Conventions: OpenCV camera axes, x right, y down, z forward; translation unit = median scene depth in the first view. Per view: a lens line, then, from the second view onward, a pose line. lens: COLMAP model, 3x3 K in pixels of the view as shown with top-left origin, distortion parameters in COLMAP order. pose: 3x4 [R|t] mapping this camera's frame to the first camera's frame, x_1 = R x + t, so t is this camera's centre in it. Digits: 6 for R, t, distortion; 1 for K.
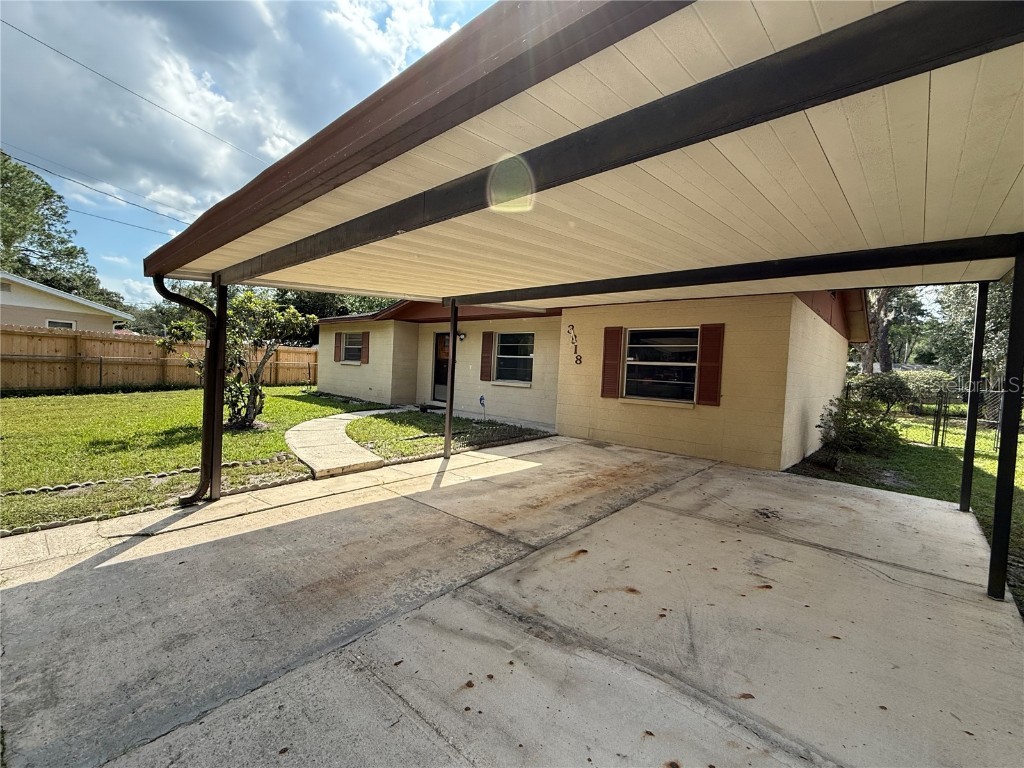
lens RADIAL K [[442.0, 0, 512.0], [0, 442.0, 384.0], [0, 0, 1]] dist [0.000459, -0.000132]
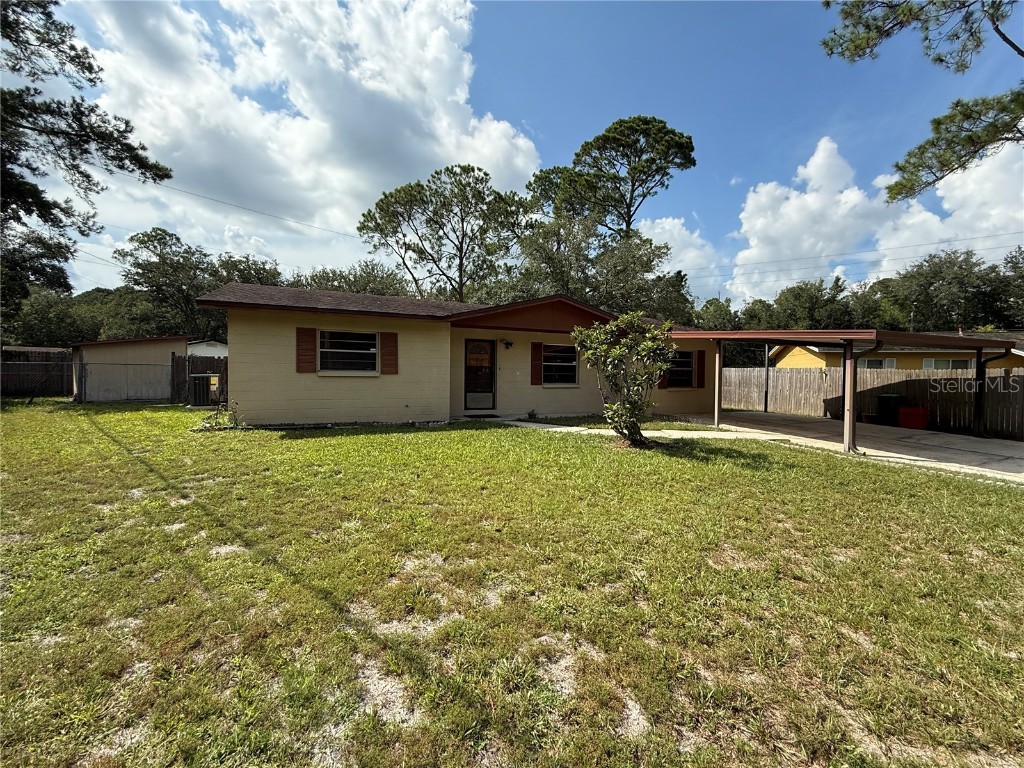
lens RADIAL K [[443.6, 0, 512.0], [0, 443.6, 384.0], [0, 0, 1]] dist [-0.002156, -0.000368]
pose [[0.385435, -0.068321, 0.920202, -2.079523], [0.037751, 0.997588, 0.058254, -0.144105], [-0.921963, 0.012285, 0.387084, 1.102891]]
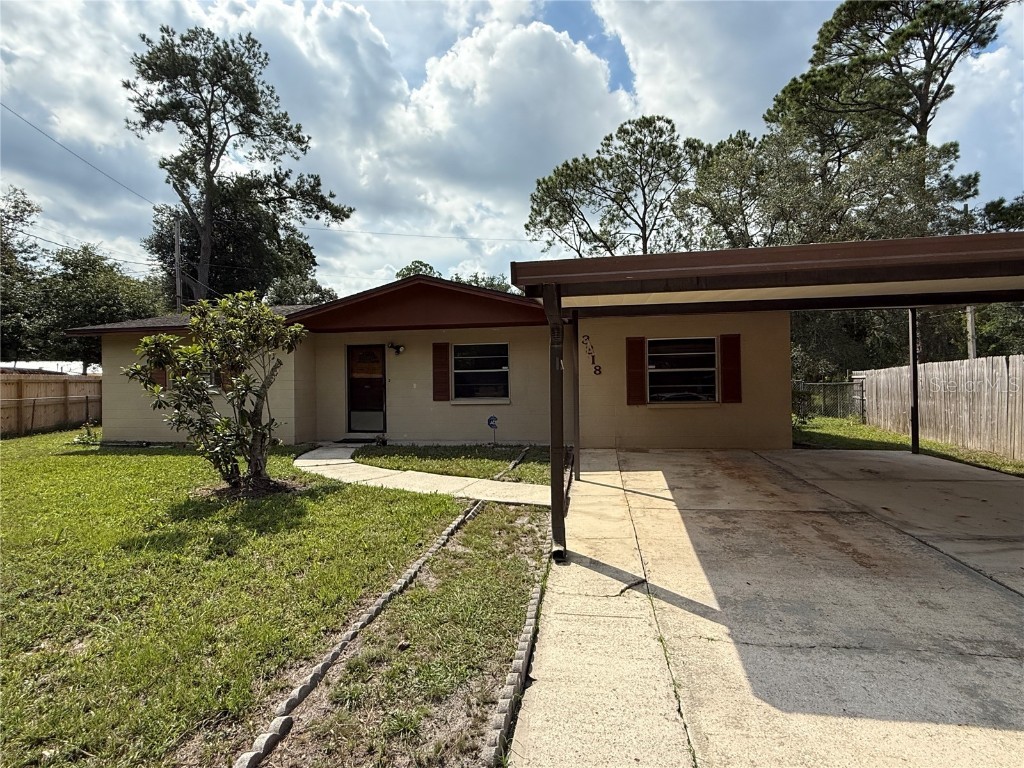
lens RADIAL K [[530.6, 0, 510.5], [0, 530.6, 383.1], [0, 0, 1]] dist [0.000275, -0.000583]
pose [[0.843522, -0.056410, 0.534125, -0.884326], [0.074454, 0.997149, -0.012271, -0.034275], [-0.531910, 0.050118, 0.845317, 0.124932]]
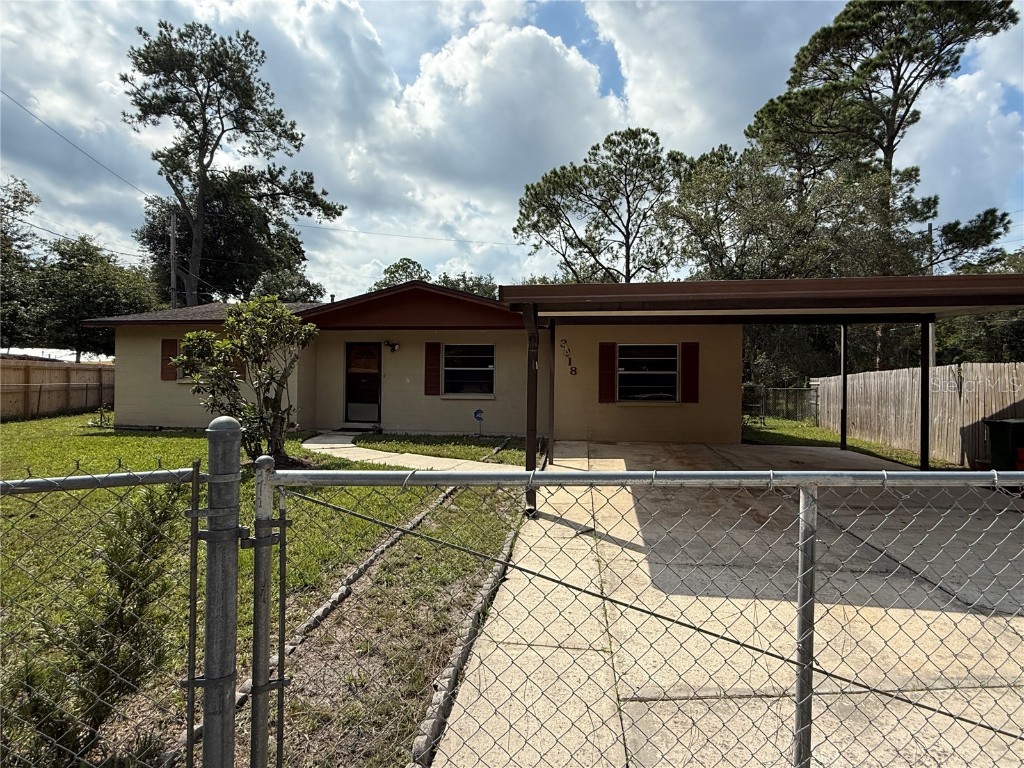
lens RADIAL K [[531.0, 0, 512.0], [0, 531.0, 384.0], [0, 0, 1]] dist [0.000183, -0.000512]
pose [[0.827095, -0.037184, 0.560832, -0.988260], [0.049740, 0.998737, -0.007137, -0.026420], [-0.559858, 0.033799, 0.827899, -0.035598]]
